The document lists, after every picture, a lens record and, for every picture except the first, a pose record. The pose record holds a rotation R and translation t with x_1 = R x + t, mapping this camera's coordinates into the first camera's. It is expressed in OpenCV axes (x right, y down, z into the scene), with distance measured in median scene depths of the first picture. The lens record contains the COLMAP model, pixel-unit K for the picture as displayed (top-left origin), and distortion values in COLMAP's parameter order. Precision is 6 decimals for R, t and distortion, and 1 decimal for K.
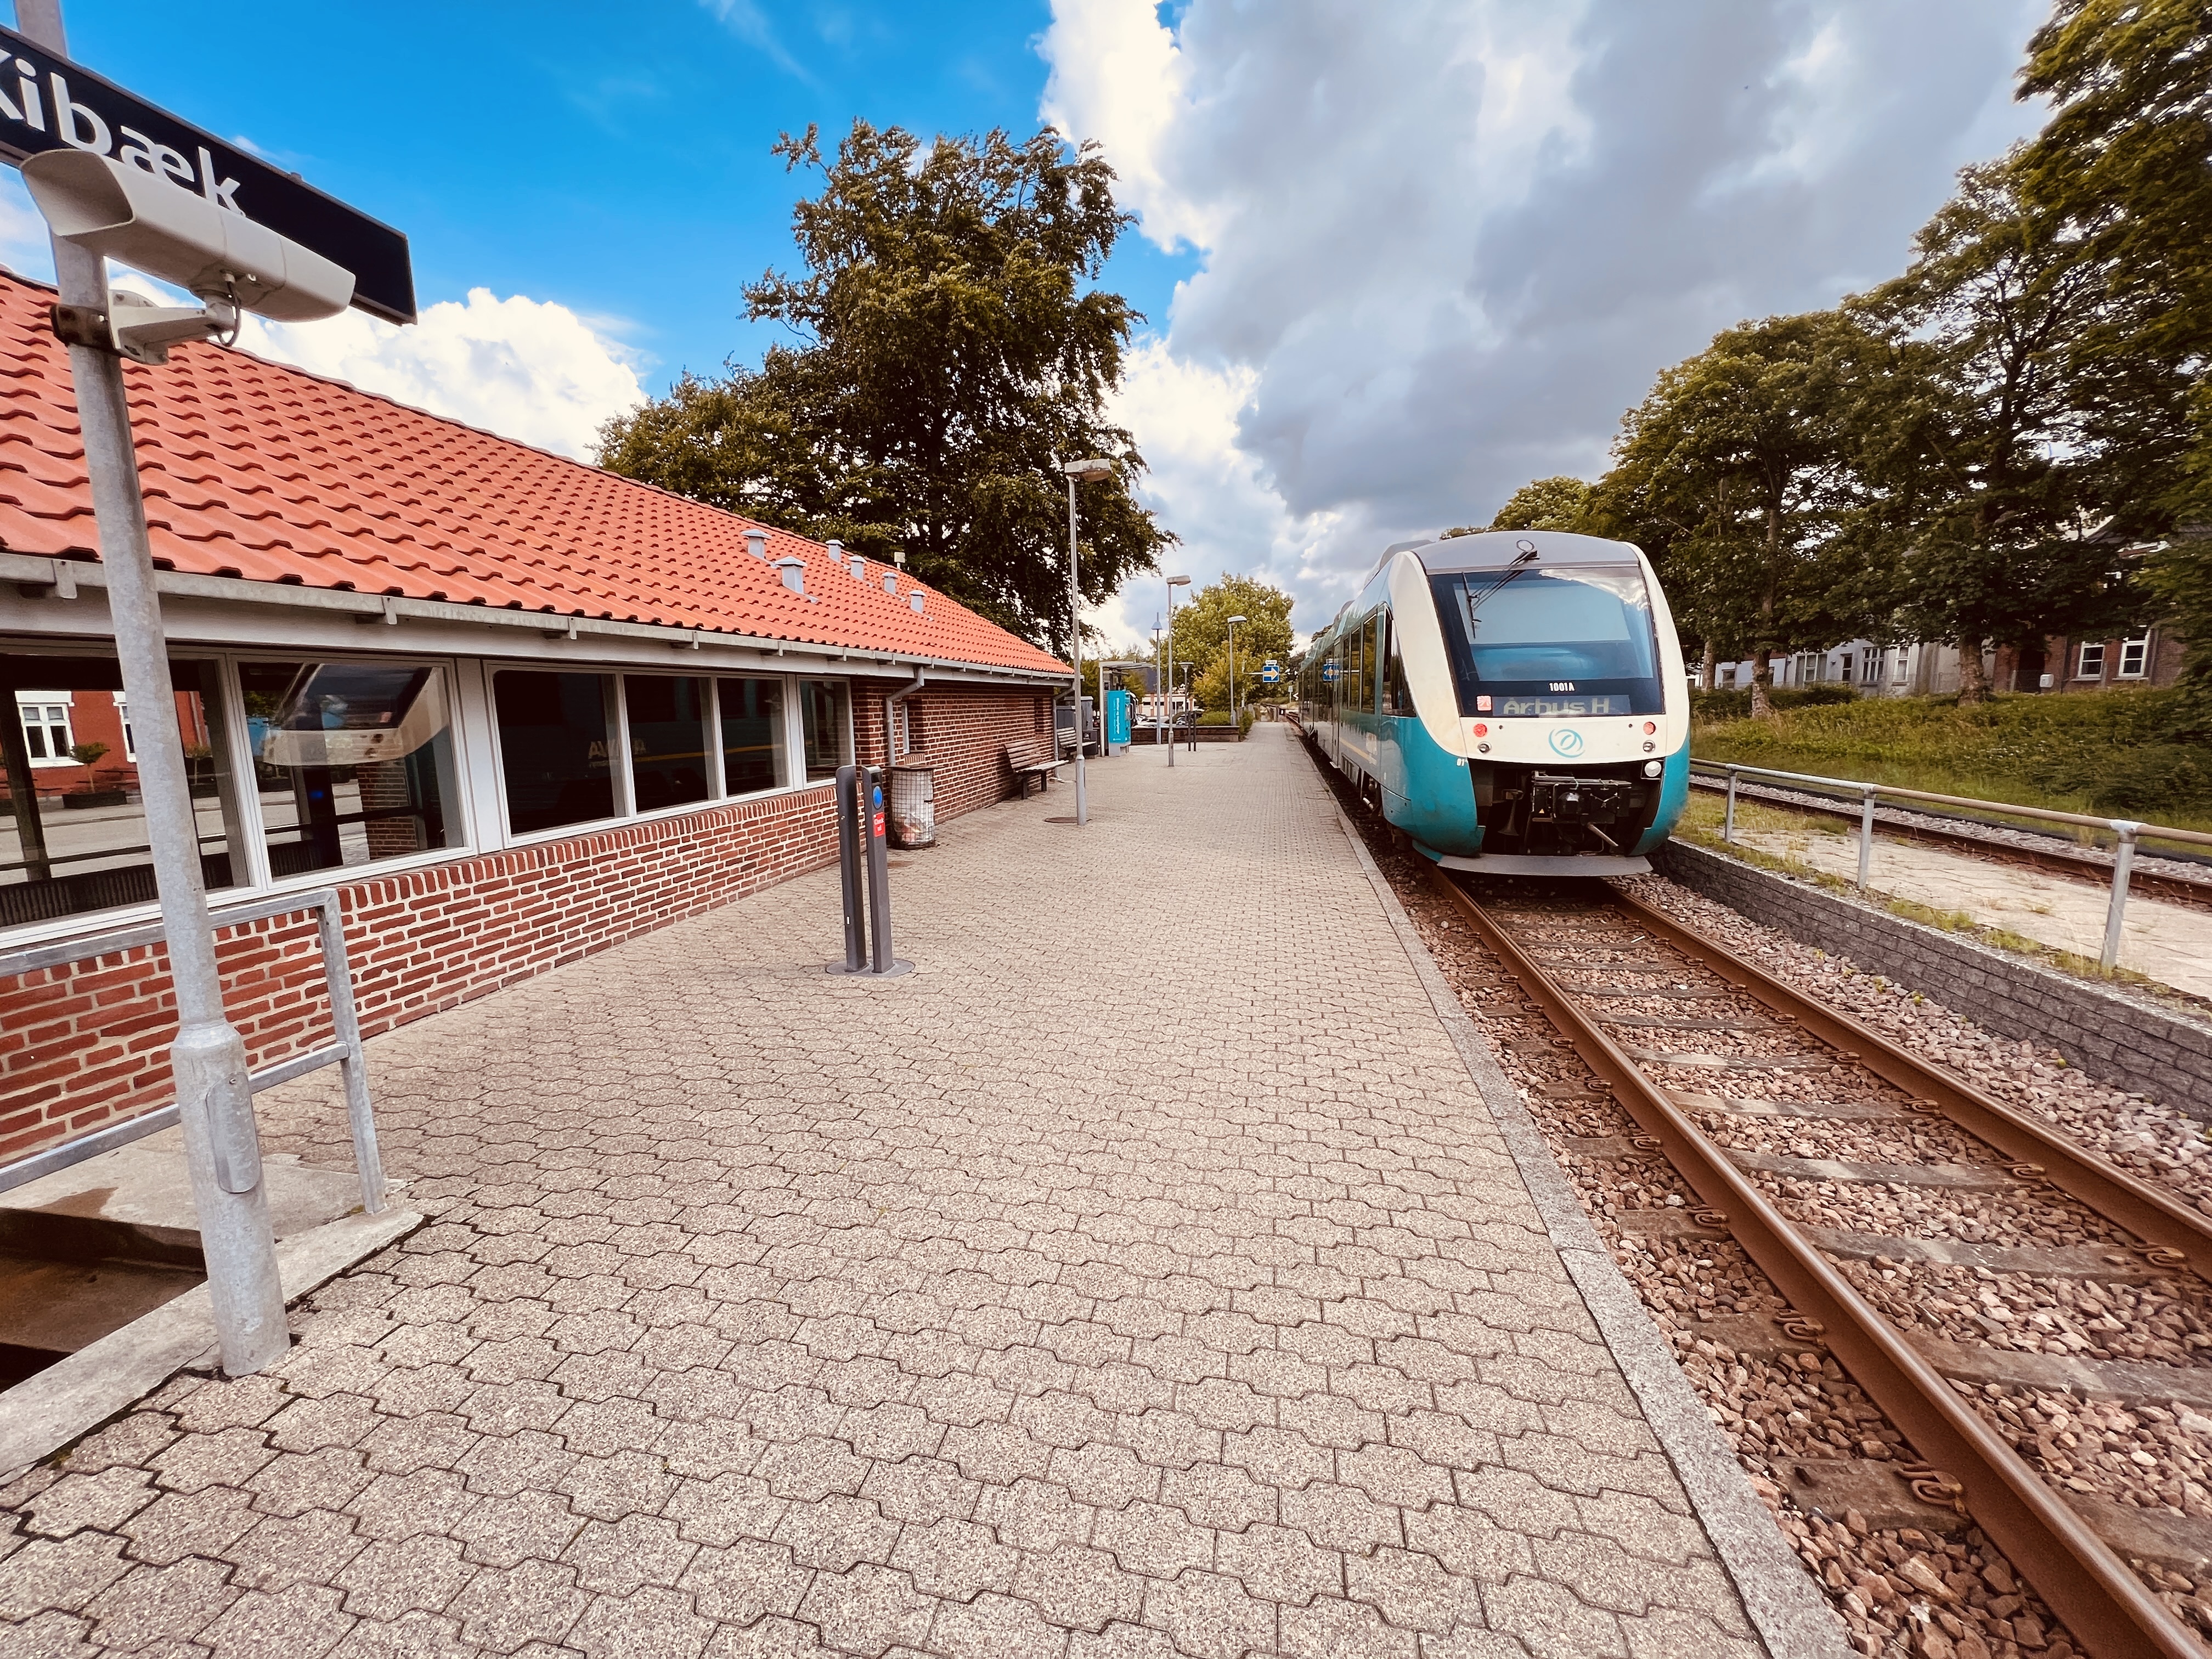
lens RADIAL K [[891.4, 0, 1106.0], [0, 891.4, 829.5], [0, 0, 1]] dist [0.001701, 0.000105]
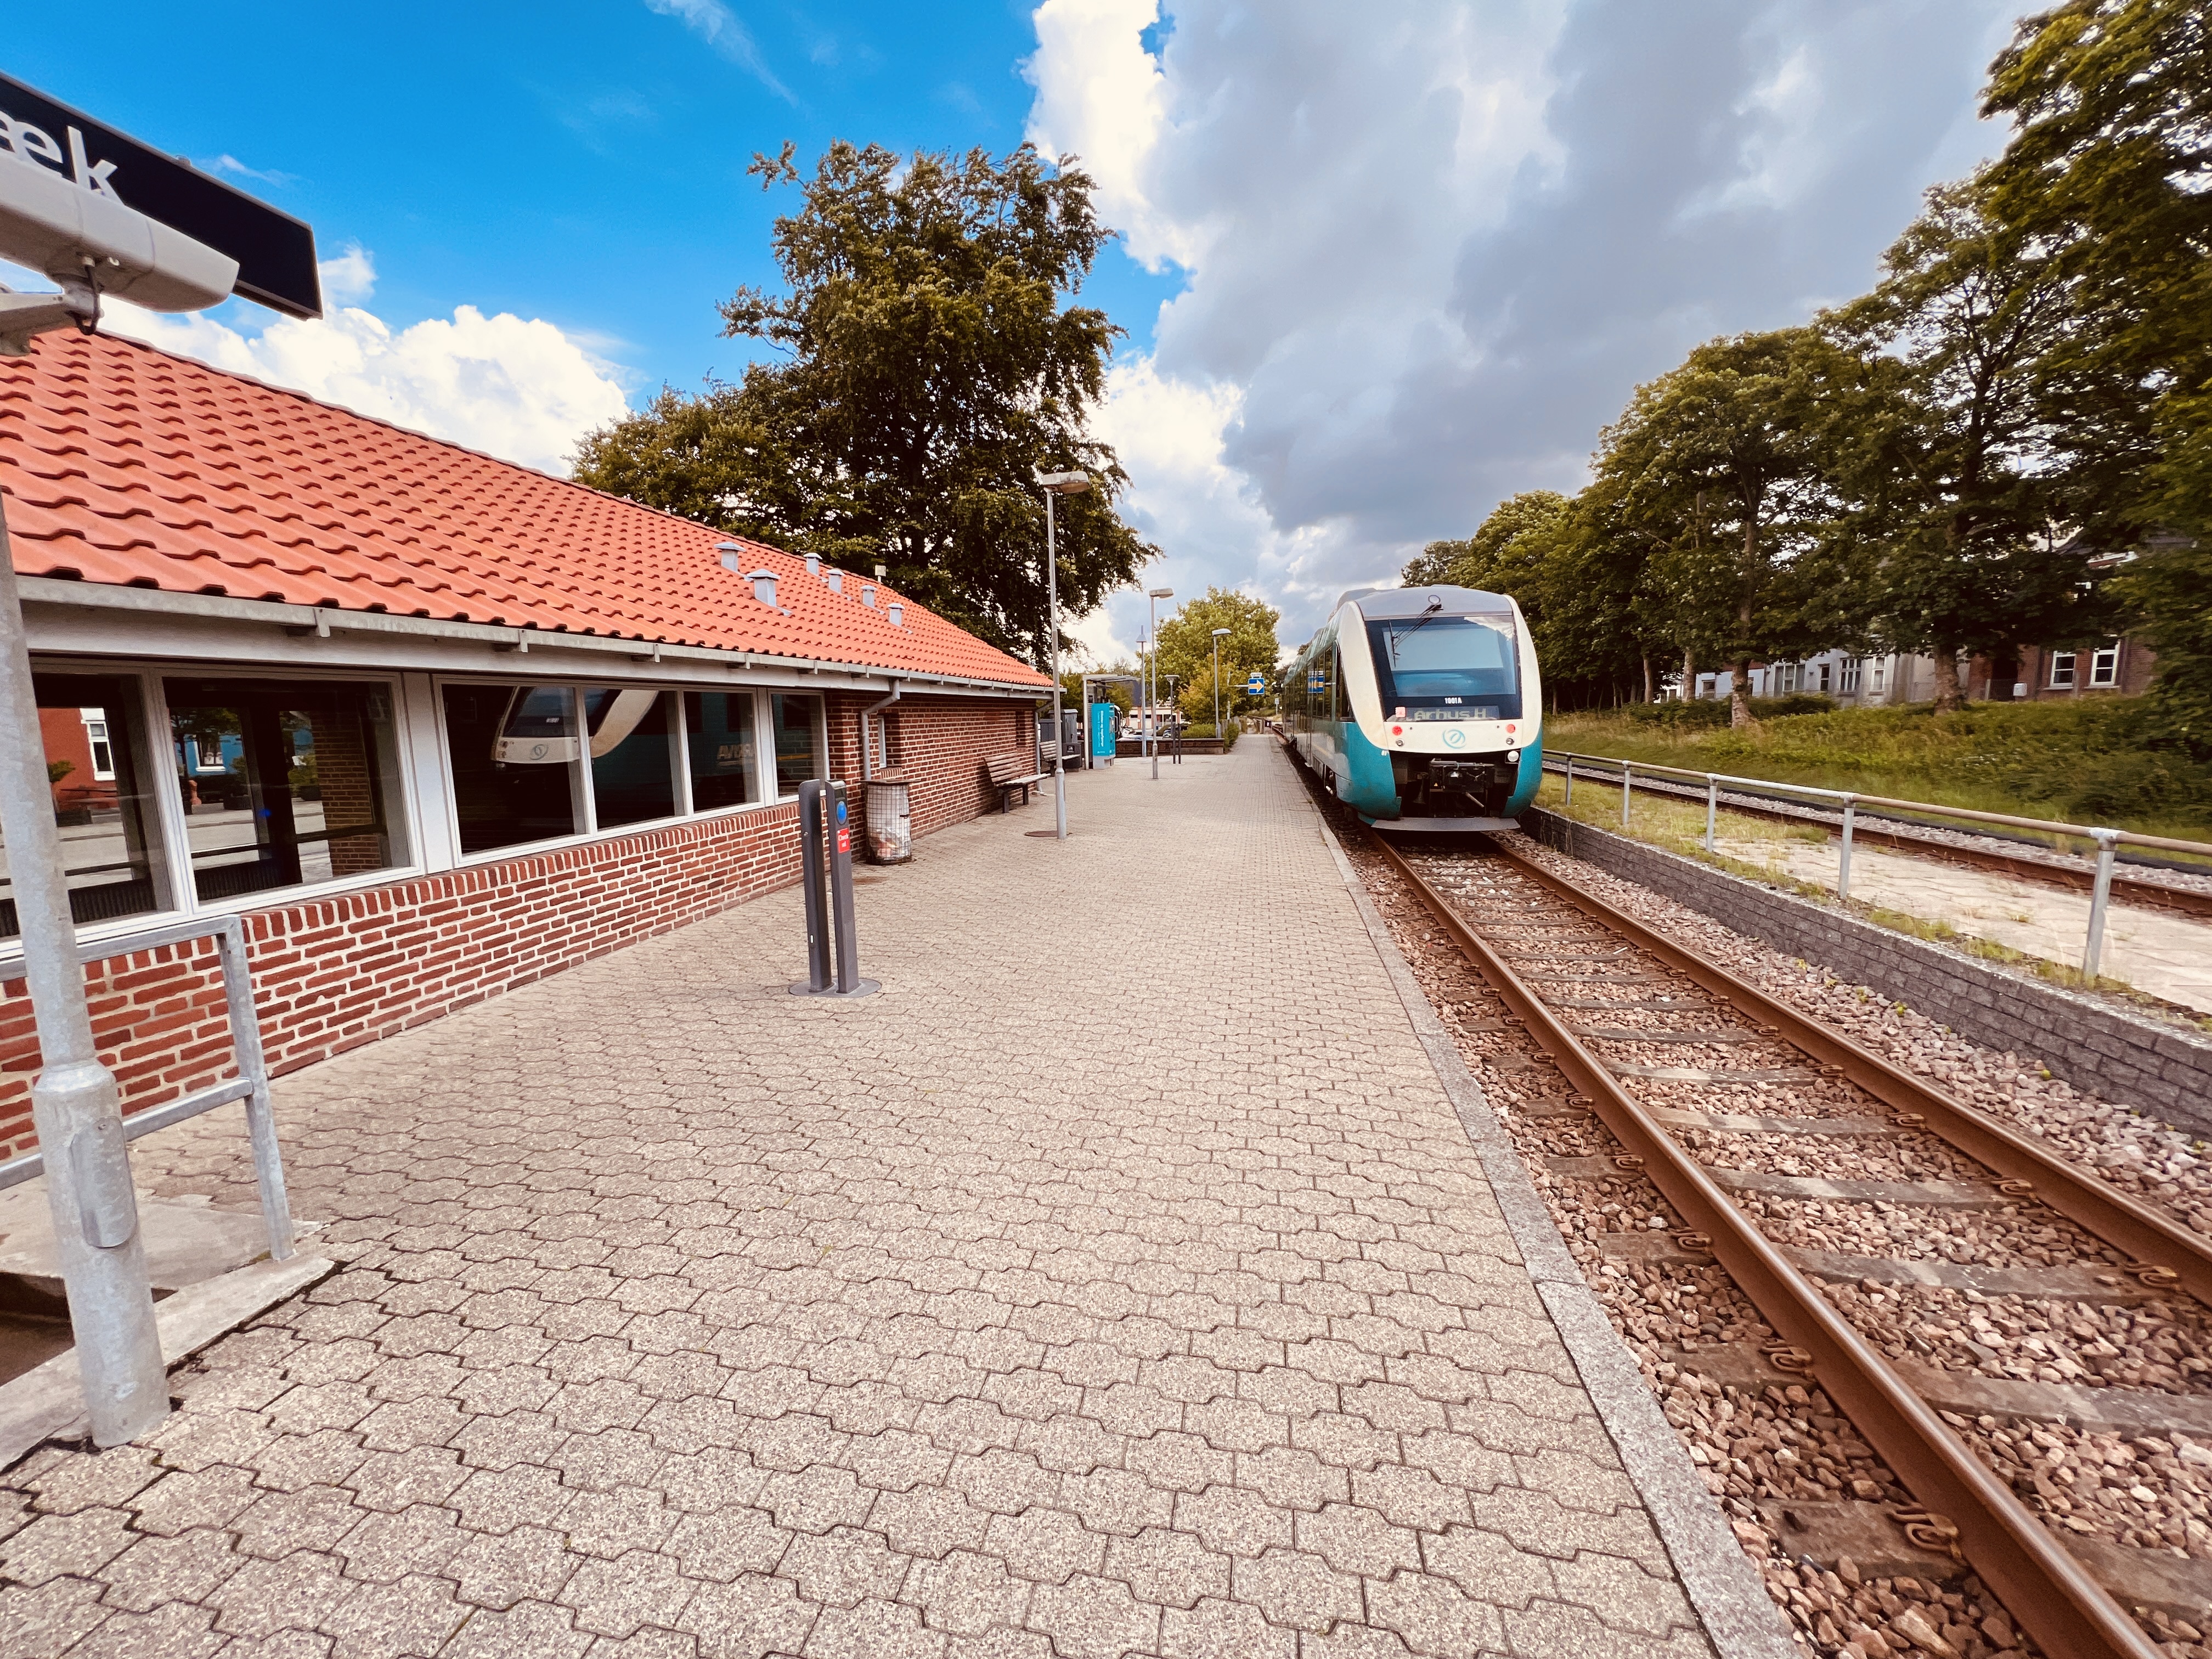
lens RADIAL K [[883.3, 0, 1109.2], [0, 883.3, 829.6], [0, 0, 1]] dist [0.002022, 0.000138]
pose [[0.999922, -0.006152, 0.010892, 0.024049], [0.006295, 0.999894, -0.013165, -0.003132], [-0.010809, 0.013233, 0.999854, 0.027880]]
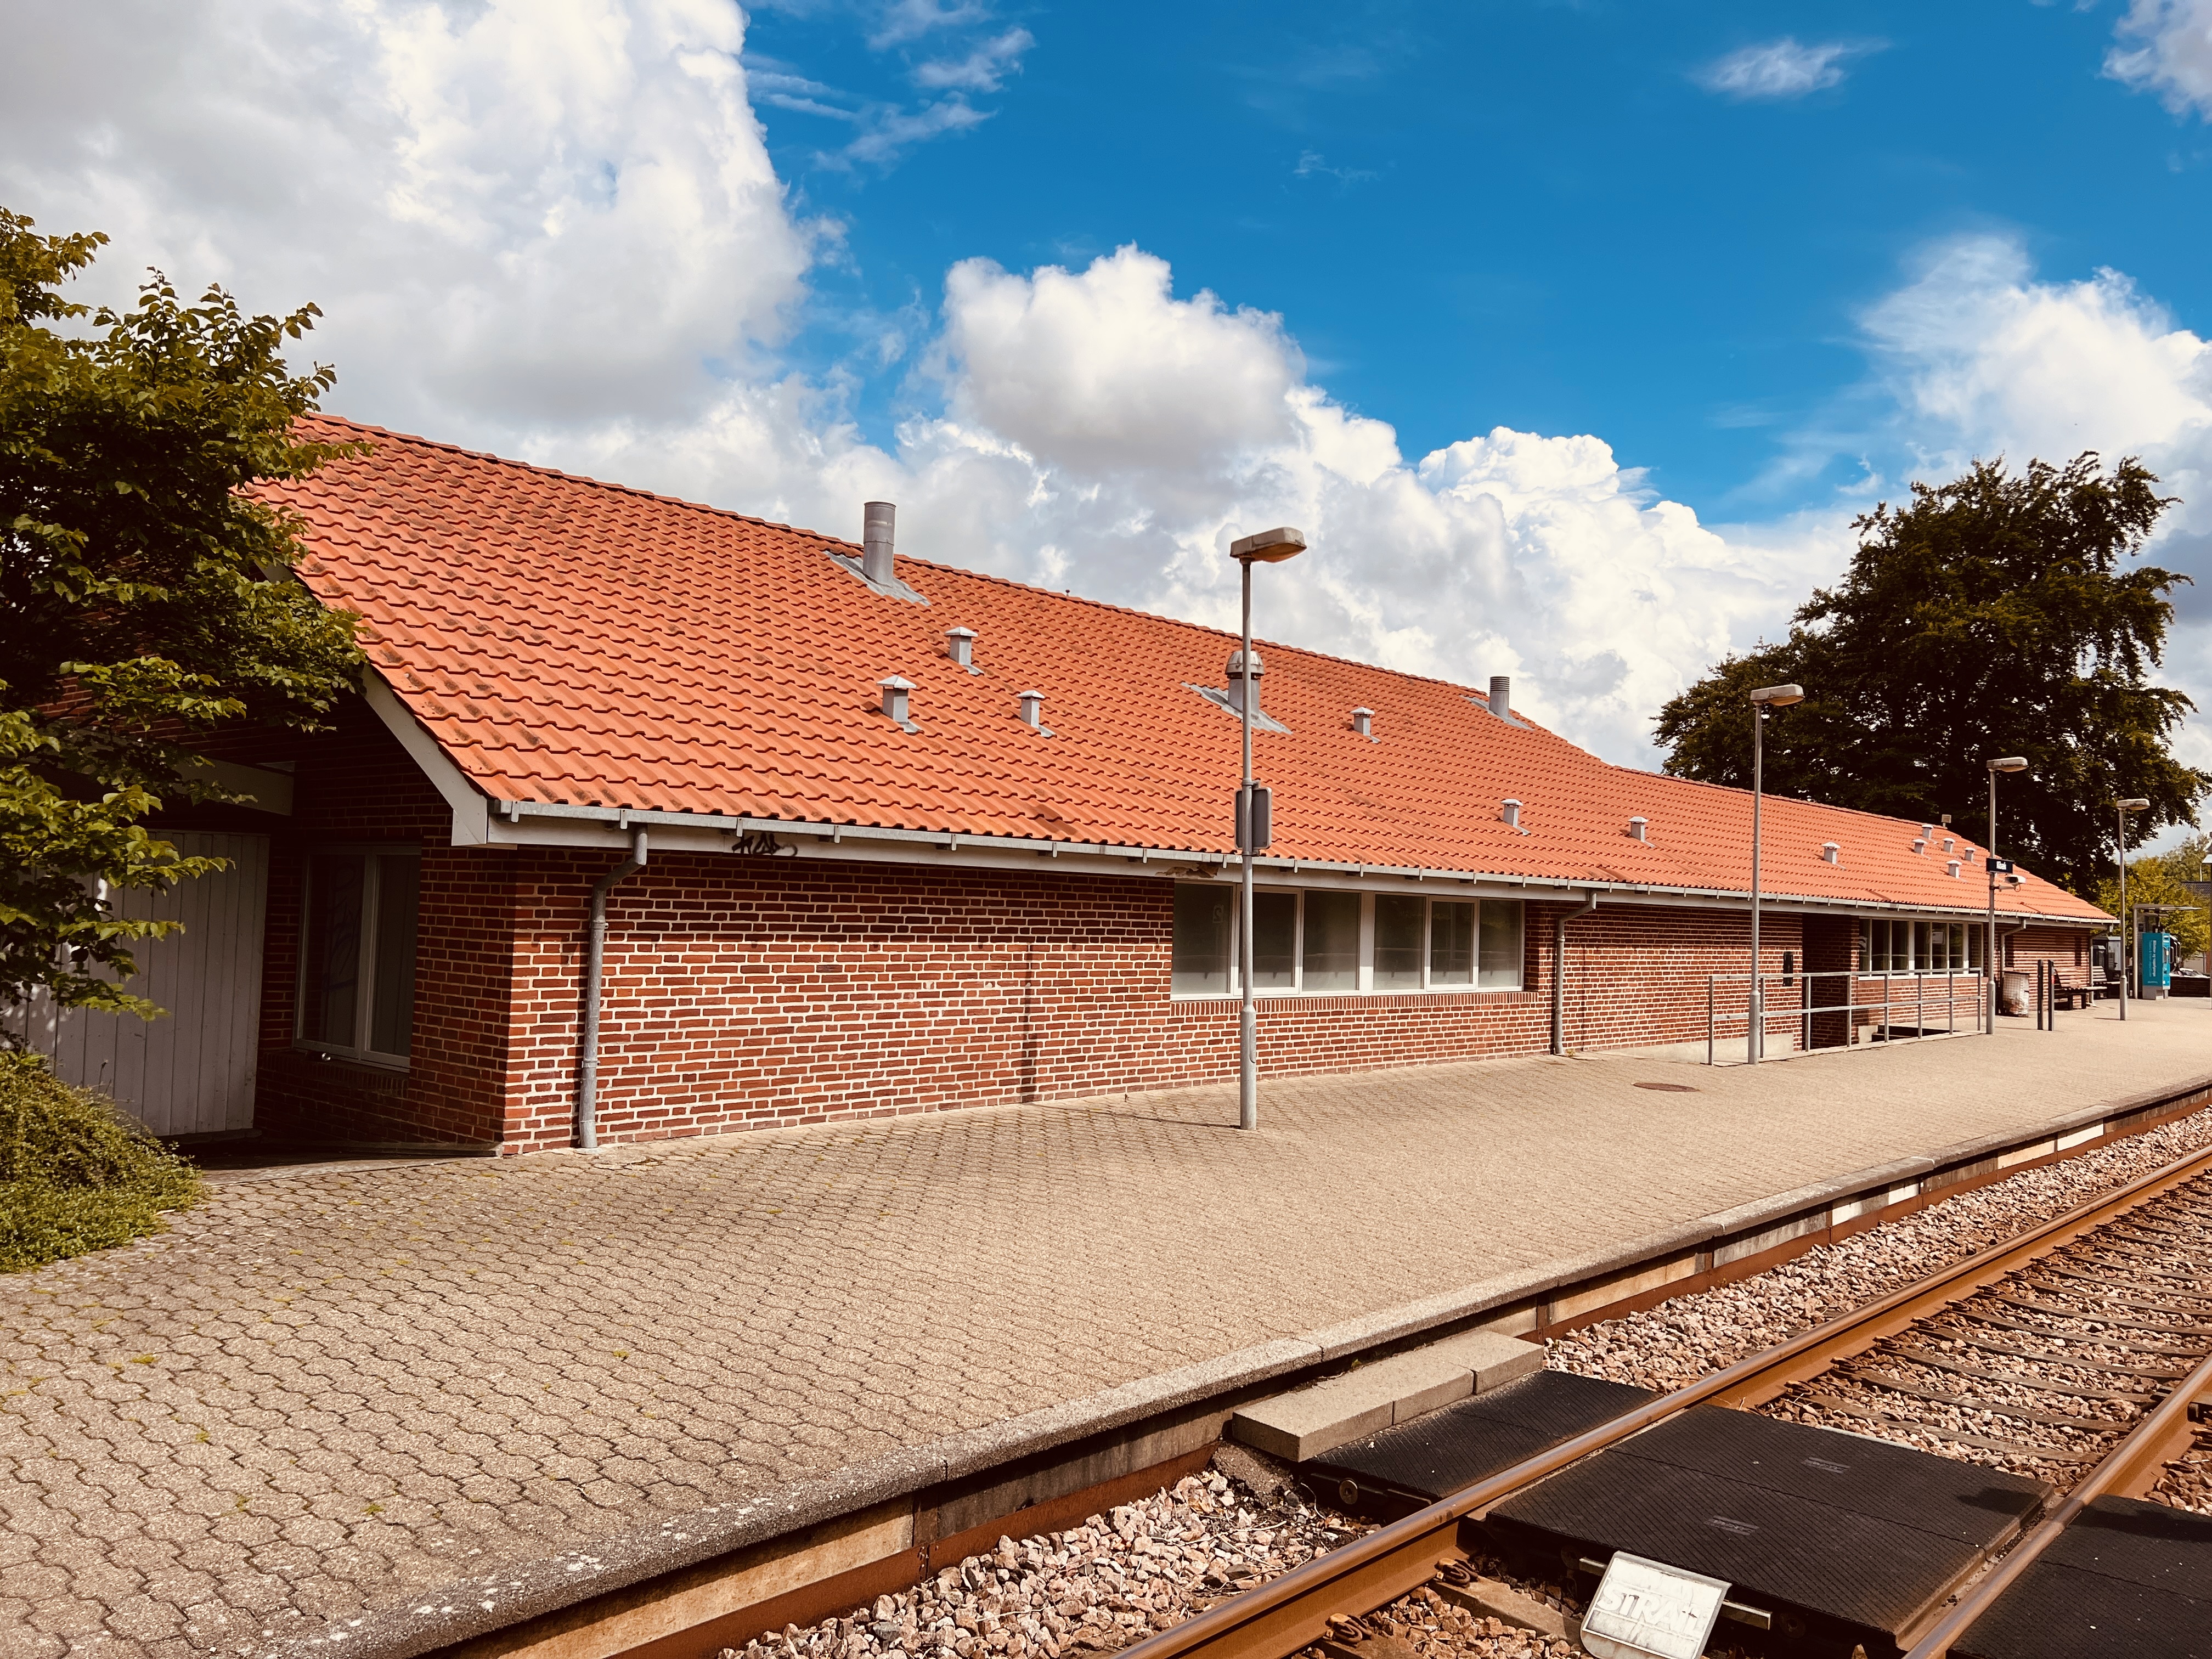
lens RADIAL K [[1710.4, 0, 1088.7], [0, 1710.4, 799.6], [0, 0, 1]] dist [0.076629, -0.070828]
pose [[0.857905, -0.003944, -0.513793, -0.029862], [-0.110104, 0.975330, -0.191333, 0.509662], [0.501872, 0.220717, 0.836307, -3.158508]]
